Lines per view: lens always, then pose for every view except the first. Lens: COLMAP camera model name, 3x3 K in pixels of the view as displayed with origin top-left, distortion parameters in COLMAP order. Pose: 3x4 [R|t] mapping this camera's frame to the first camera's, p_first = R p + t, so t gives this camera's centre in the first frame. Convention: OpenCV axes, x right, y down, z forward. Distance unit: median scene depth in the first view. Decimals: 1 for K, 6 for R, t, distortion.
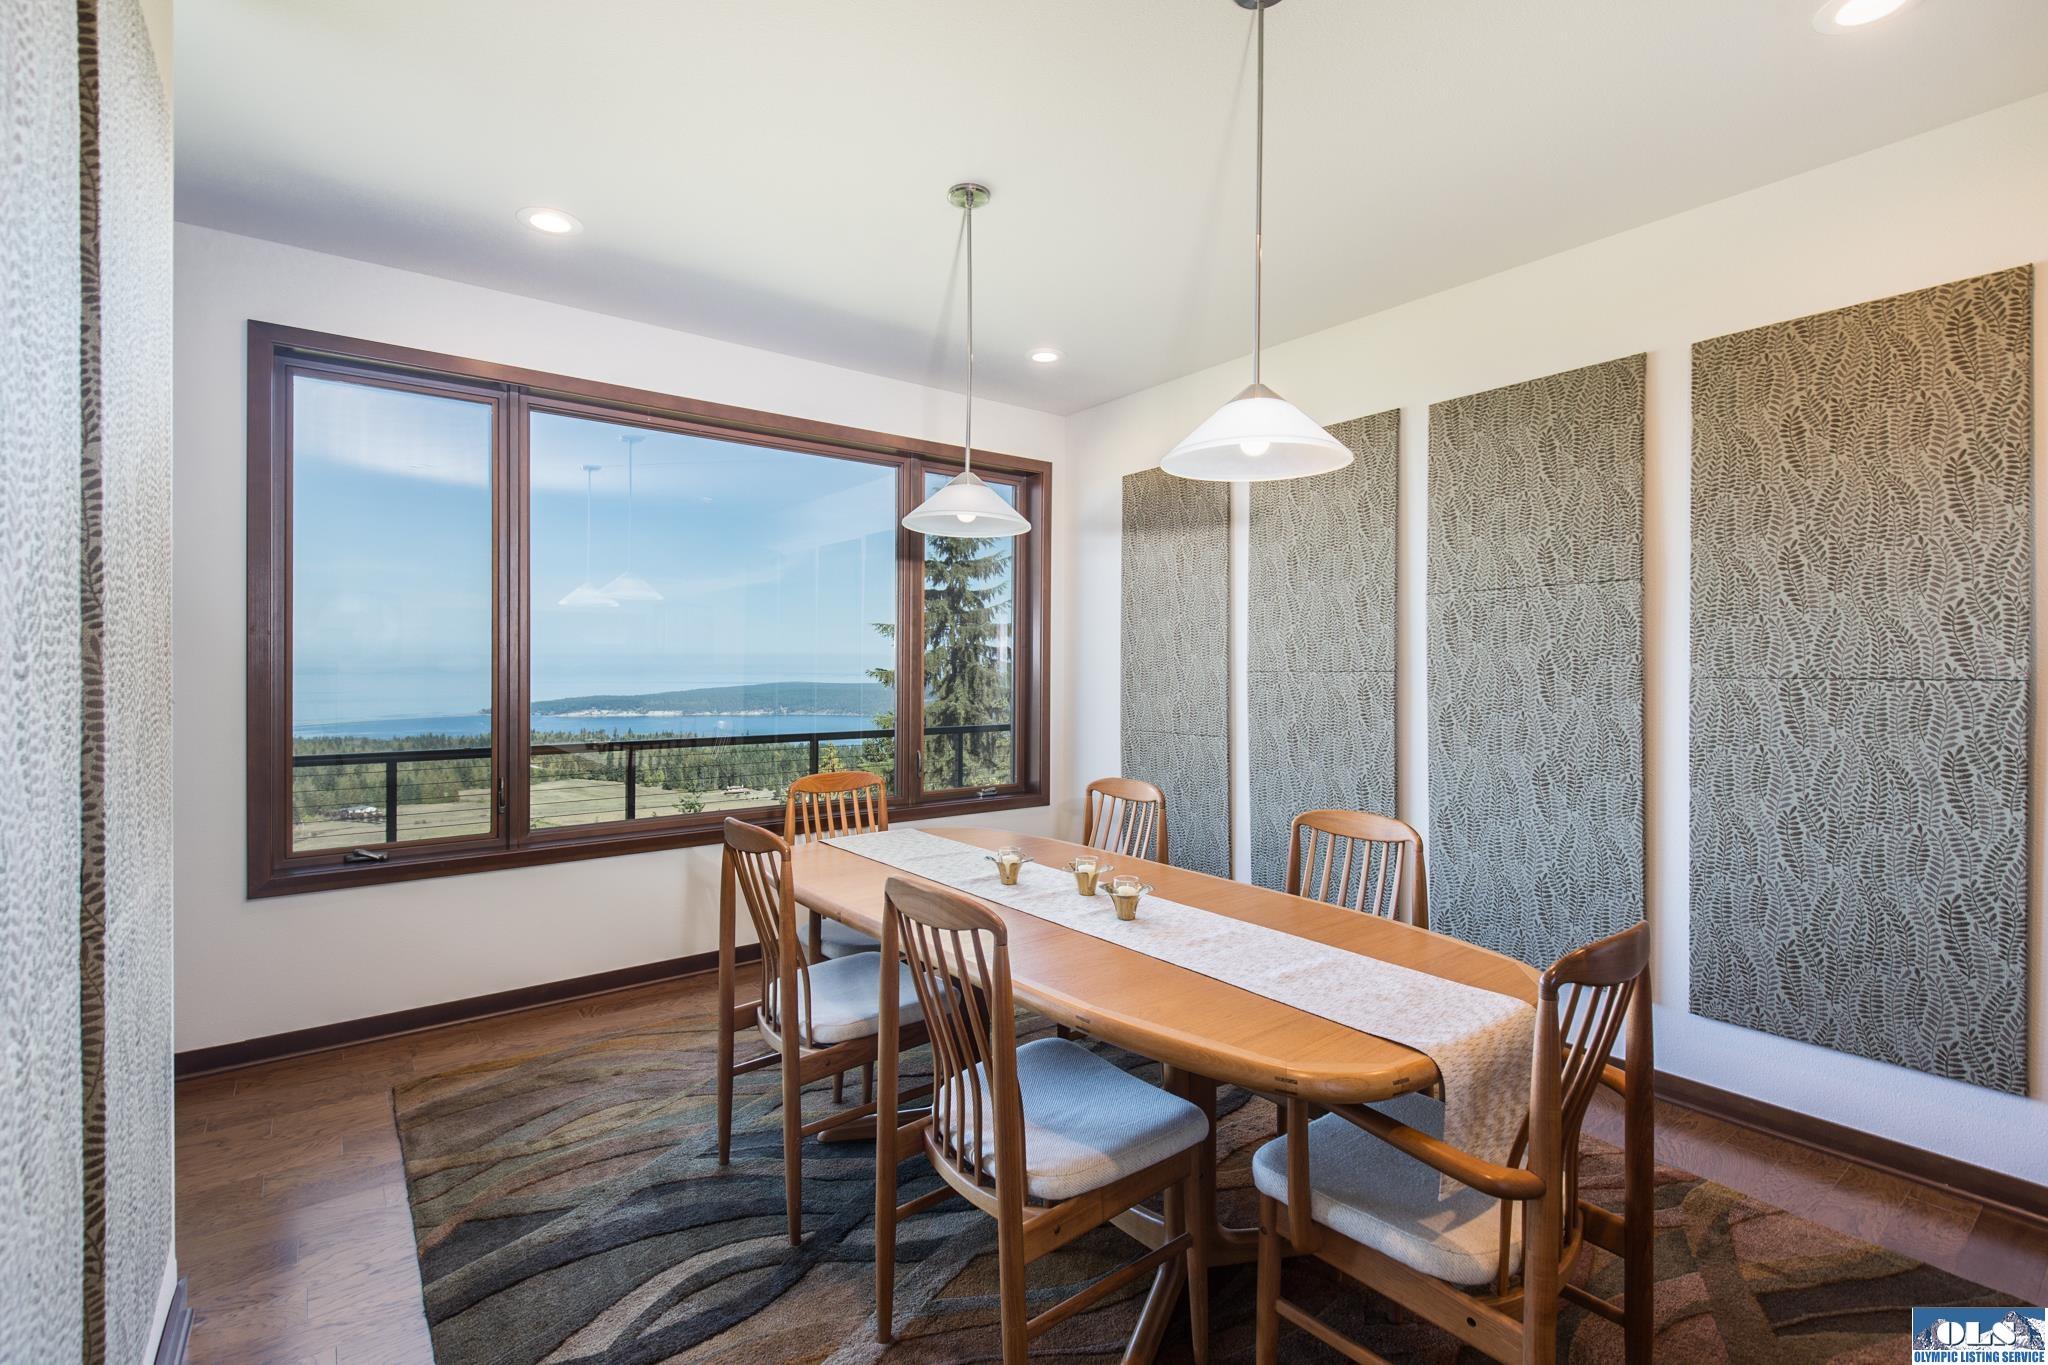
lens RADIAL K [[938.9, 0, 1031.7], [0, 938.9, 679.0], [0, 0, 1]] dist [0.014819, -0.006872]
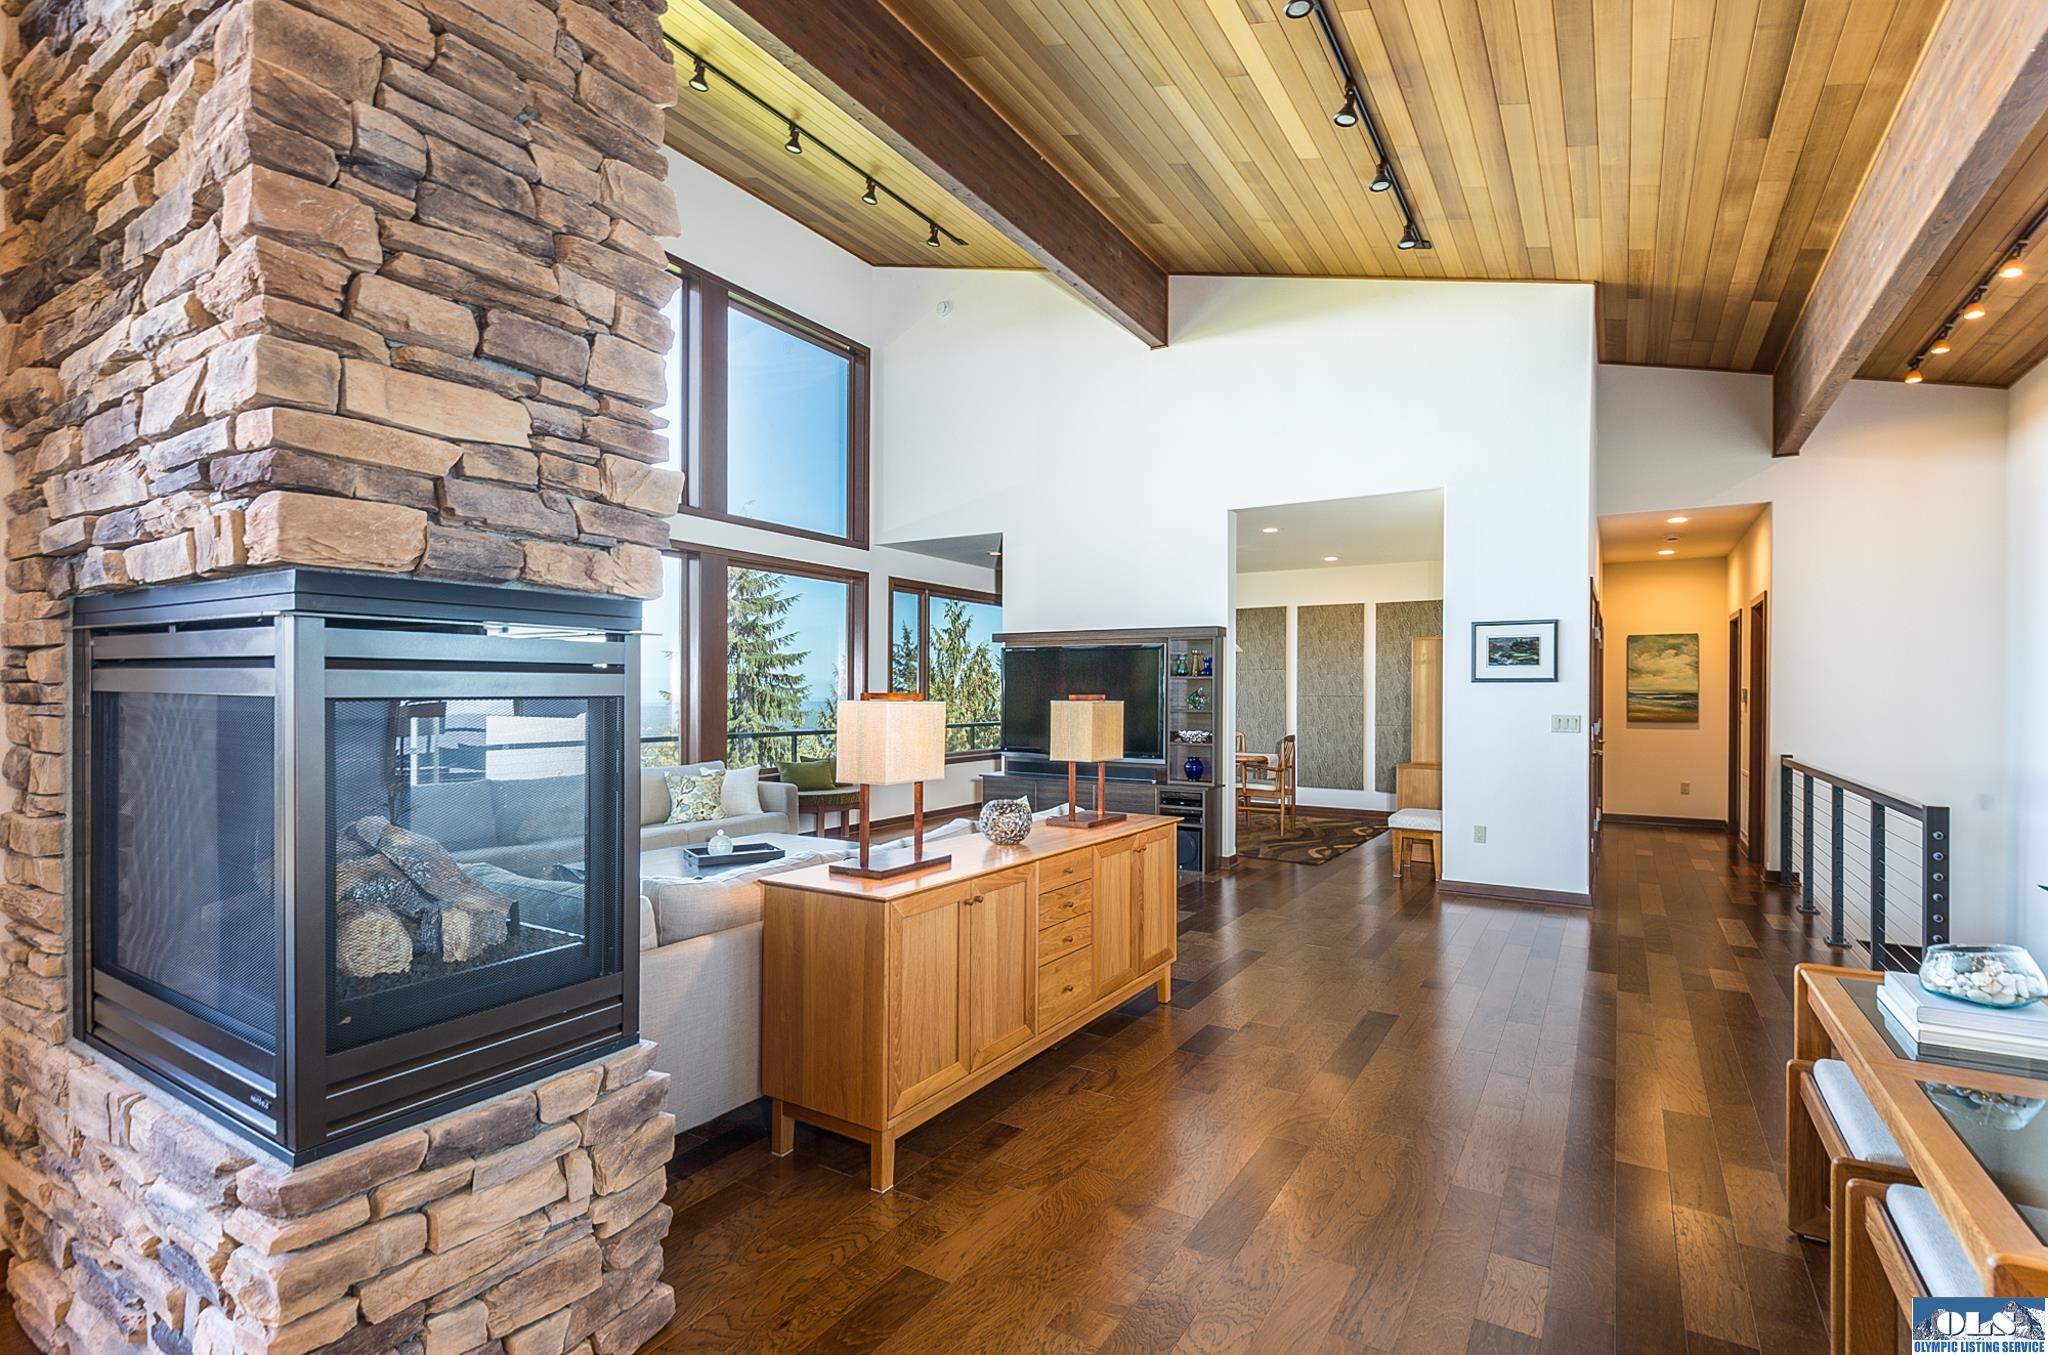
lens RADIAL K [[938.9, 0, 1037.5], [0, 938.9, 692.1], [0, 0, 1]] dist [0.014819, -0.006872]
pose [[0.938284, 0.001728, 0.345861, -1.471372], [0.002396, 0.999931, -0.011496, 0.020267], [-0.345857, 0.011615, 0.938215, -2.020463]]
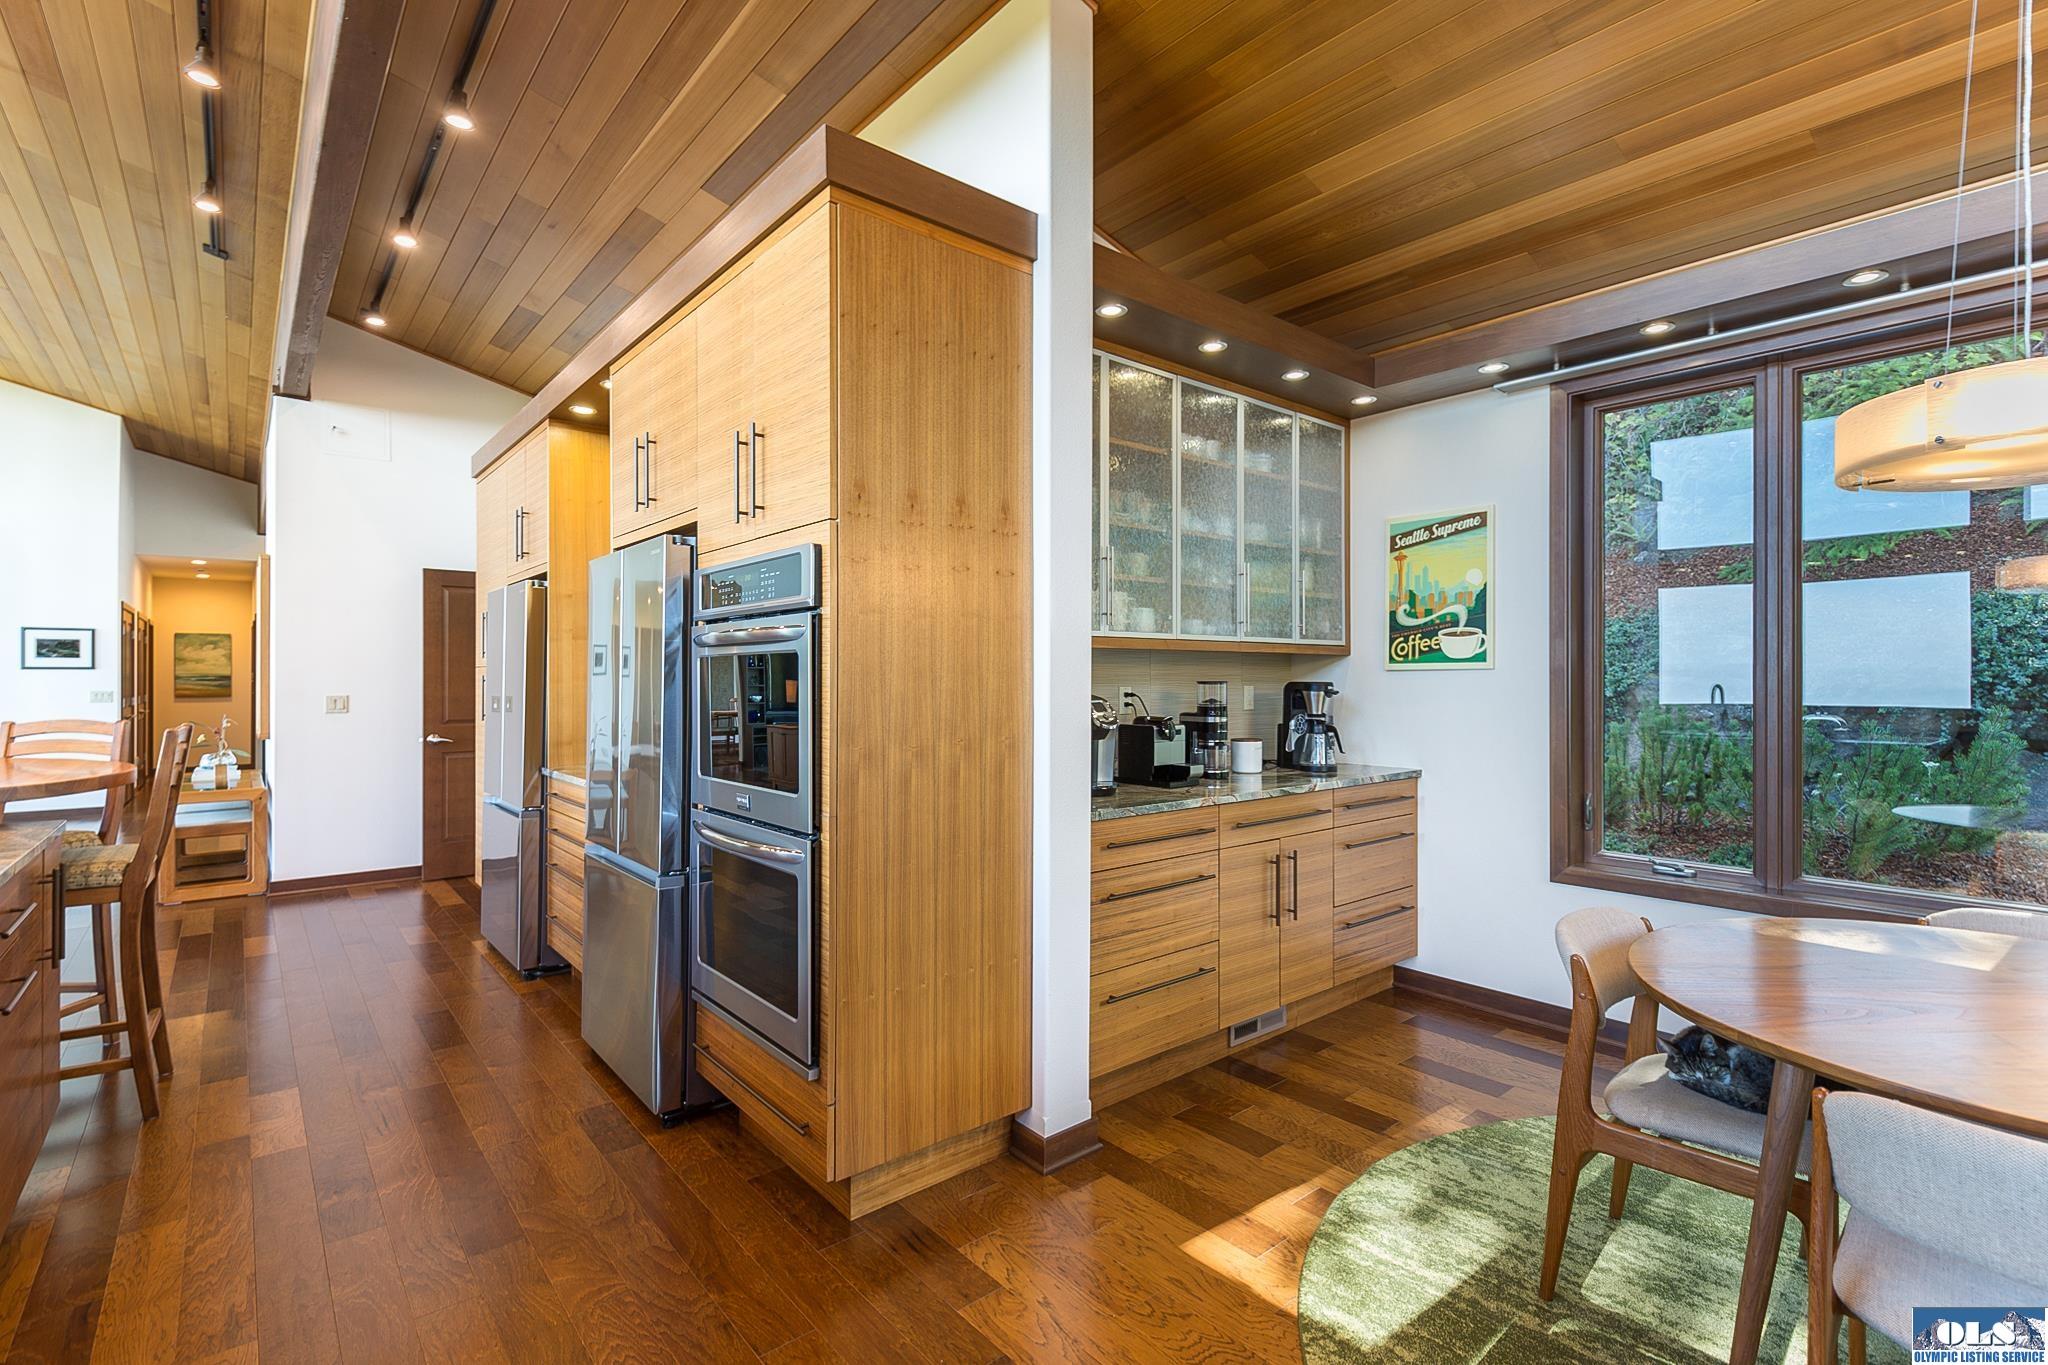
lens RADIAL K [[938.9, 0, 1018.9], [0, 938.9, 676.1], [0, 0, 1]] dist [0.014819, -0.006872]
pose [[-0.028450, 0.000243, 0.999595, -3.542224], [0.011015, 0.999939, 0.000071, 0.039000], [-0.999535, 0.011013, -0.028451, -4.073467]]
